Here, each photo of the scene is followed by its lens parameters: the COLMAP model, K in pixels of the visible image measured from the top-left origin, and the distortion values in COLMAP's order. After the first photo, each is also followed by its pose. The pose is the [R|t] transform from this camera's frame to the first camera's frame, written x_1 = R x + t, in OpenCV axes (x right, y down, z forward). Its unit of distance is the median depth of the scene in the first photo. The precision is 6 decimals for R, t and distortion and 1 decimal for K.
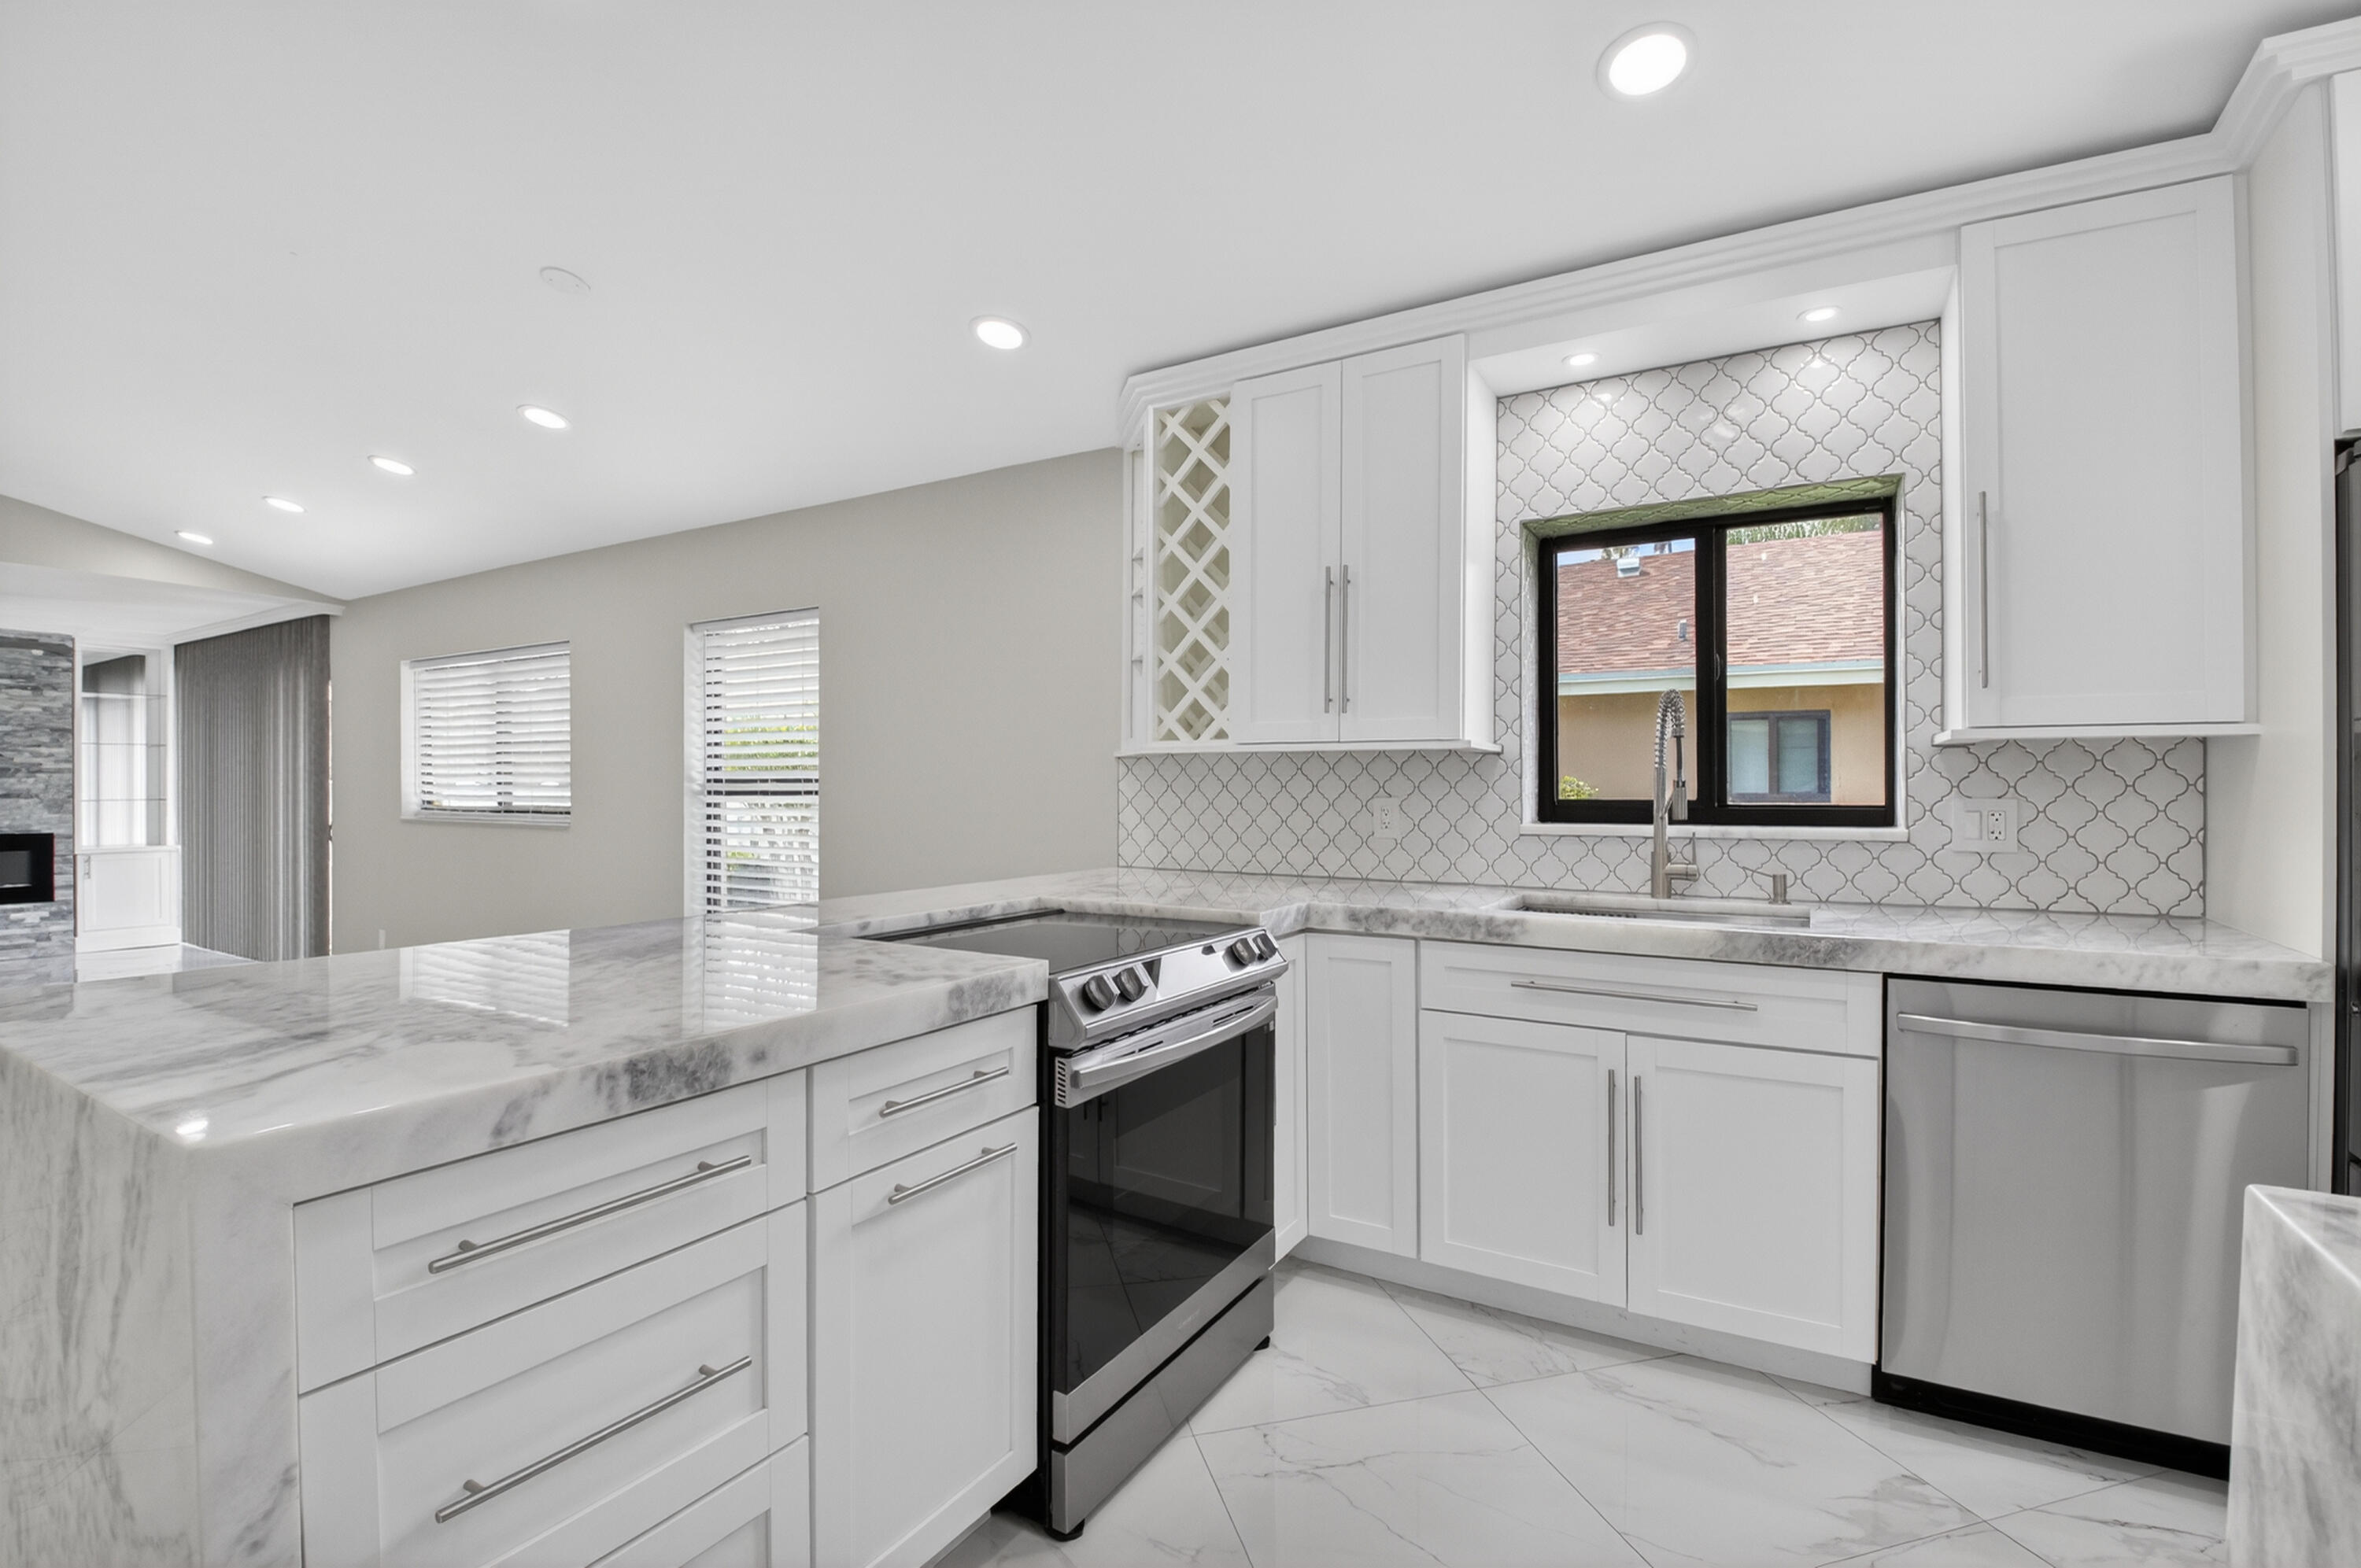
lens RADIAL K [[1041.2, 0, 1187.6], [0, 1041.2, 787.6], [0, 0, 1]] dist [0.001926, -0.014900]
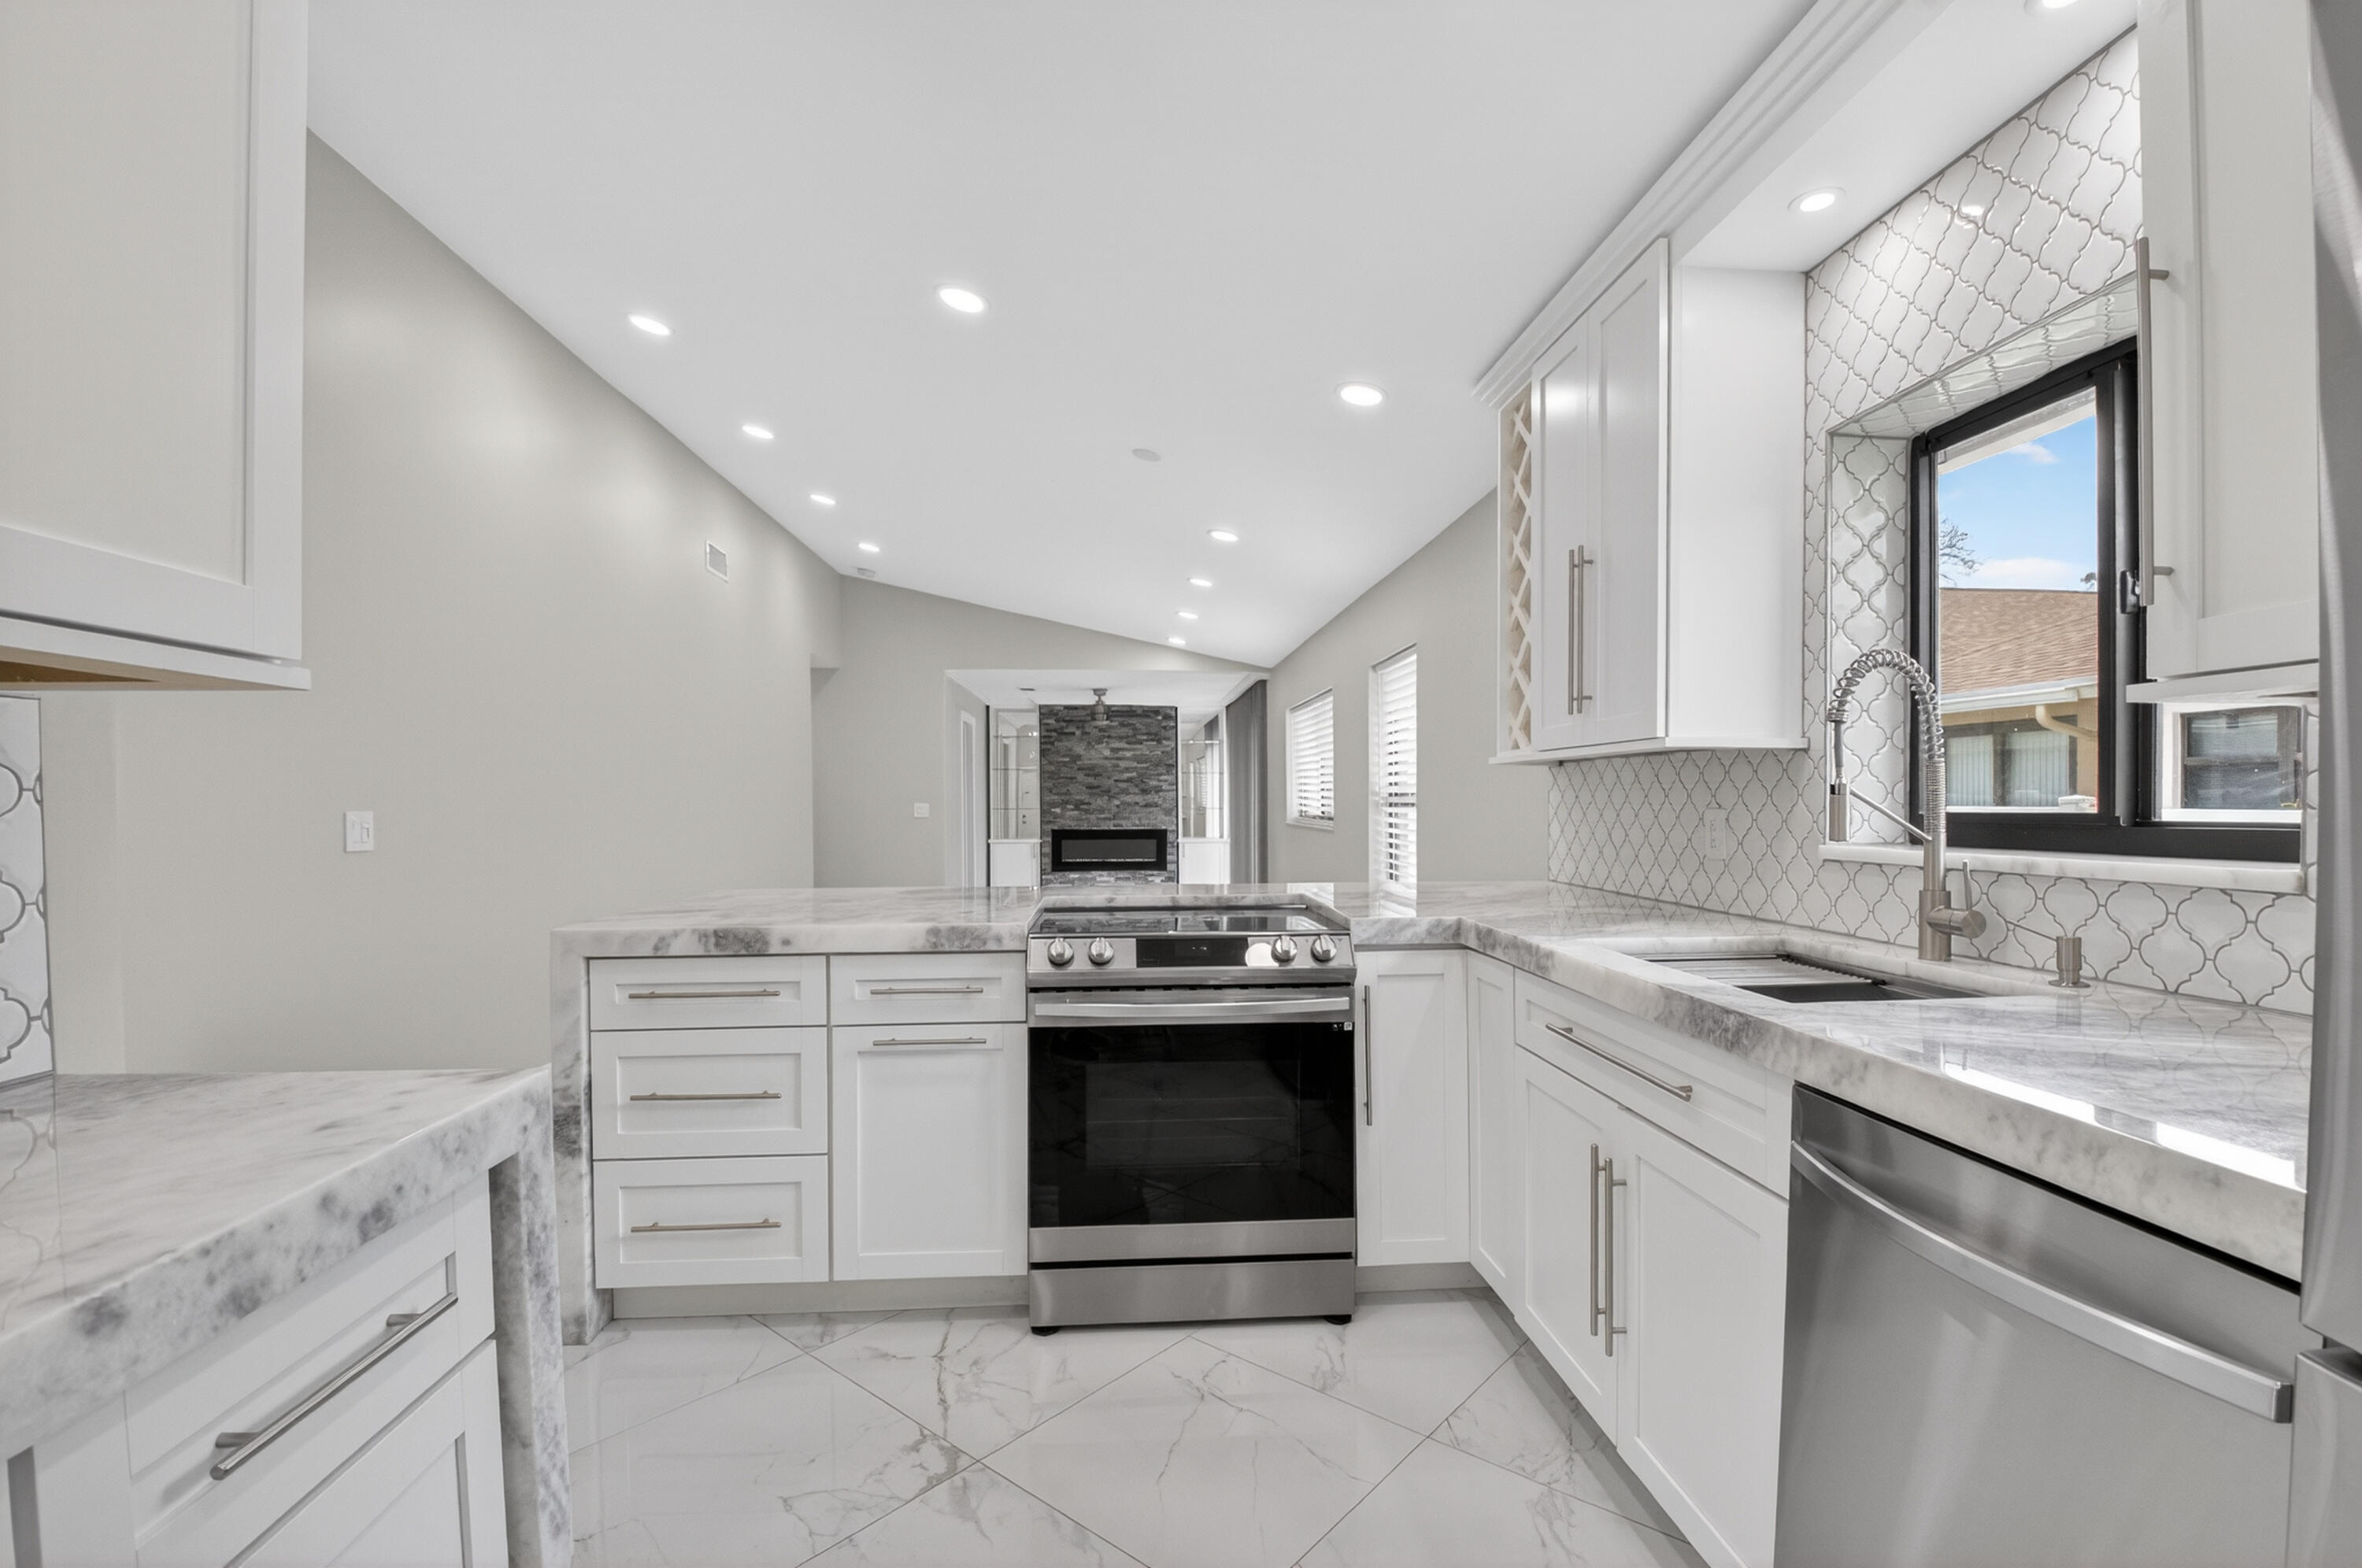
lens RADIAL K [[1041.7, 0, 1192.3], [0, 1041.7, 815.6], [0, 0, 1]] dist [0.001926, -0.014900]
pose [[0.575264, 0.007594, -0.817932, 0.608901], [0.006945, 0.999876, 0.014168, 0.000654], [0.817938, -0.013831, 0.575140, 0.192426]]
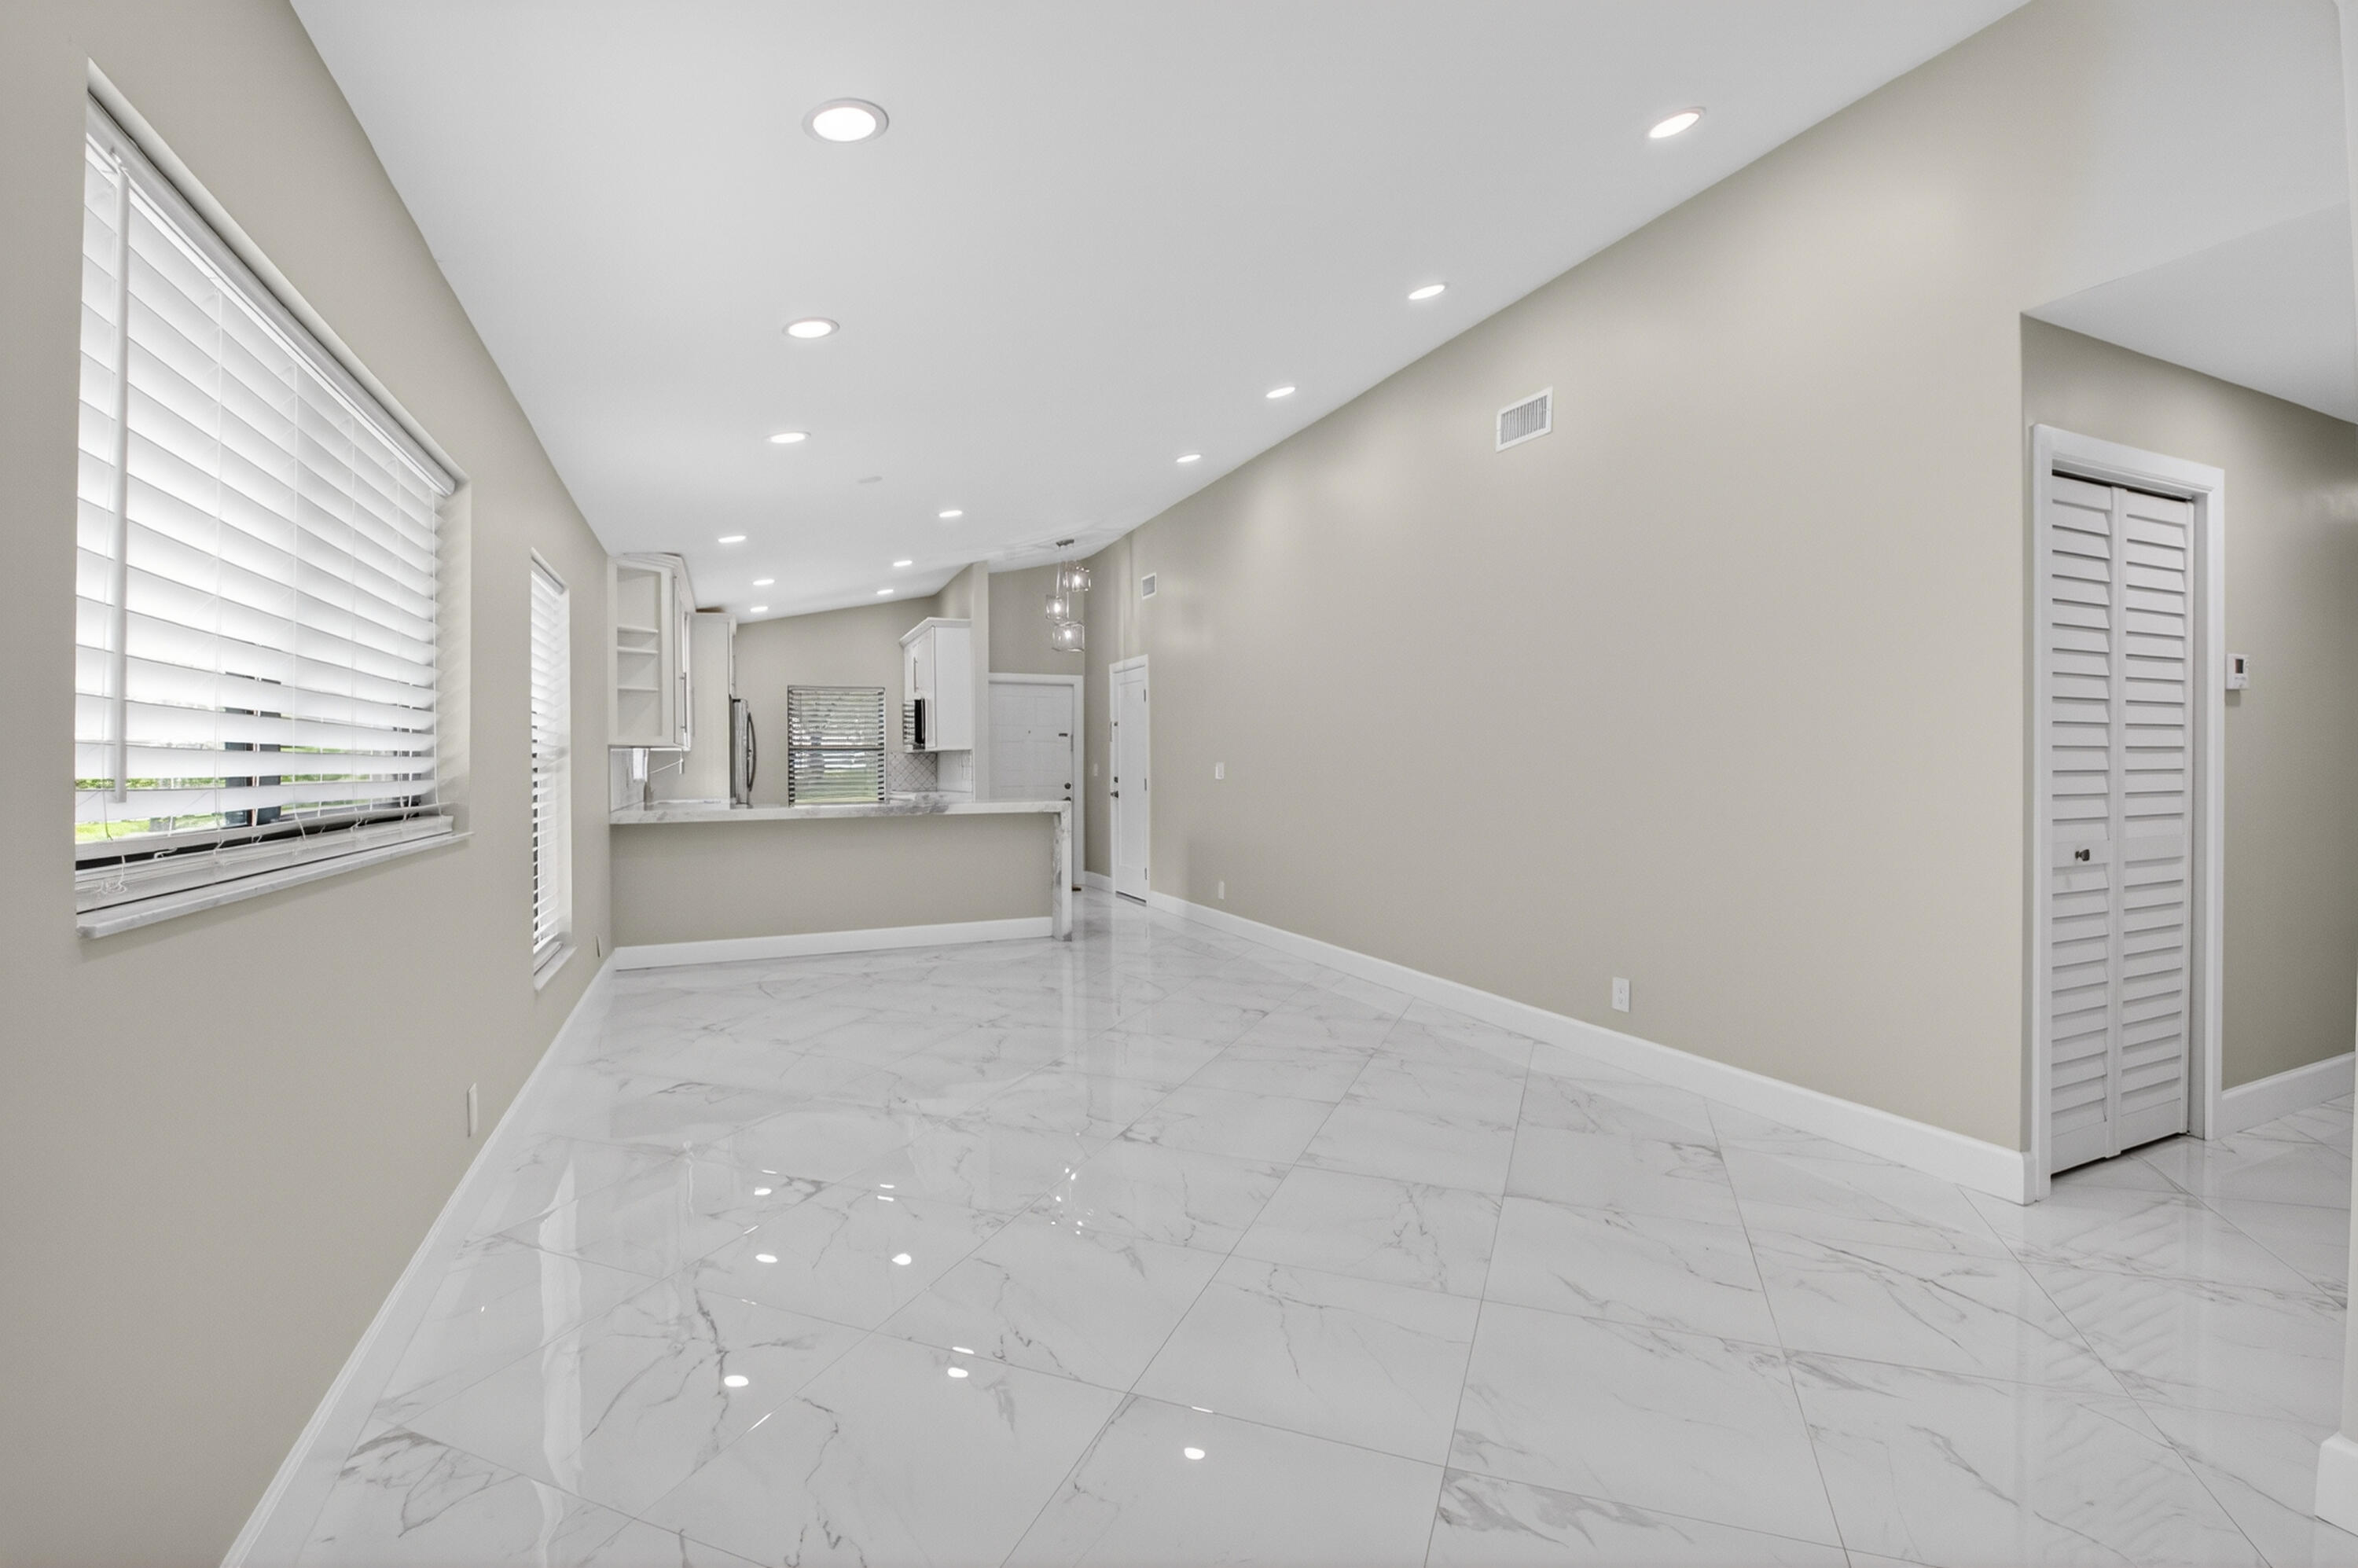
lens RADIAL K [[1040.0, 0, 1189.7], [0, 1040.0, 786.8], [0, 0, 1]] dist [0.001926, -0.014900]
pose [[-0.810244, -0.010002, 0.586007, -2.006023], [0.005063, 0.999698, 0.024064, 0.002417], [-0.586071, 0.022465, -0.809948, 2.037631]]
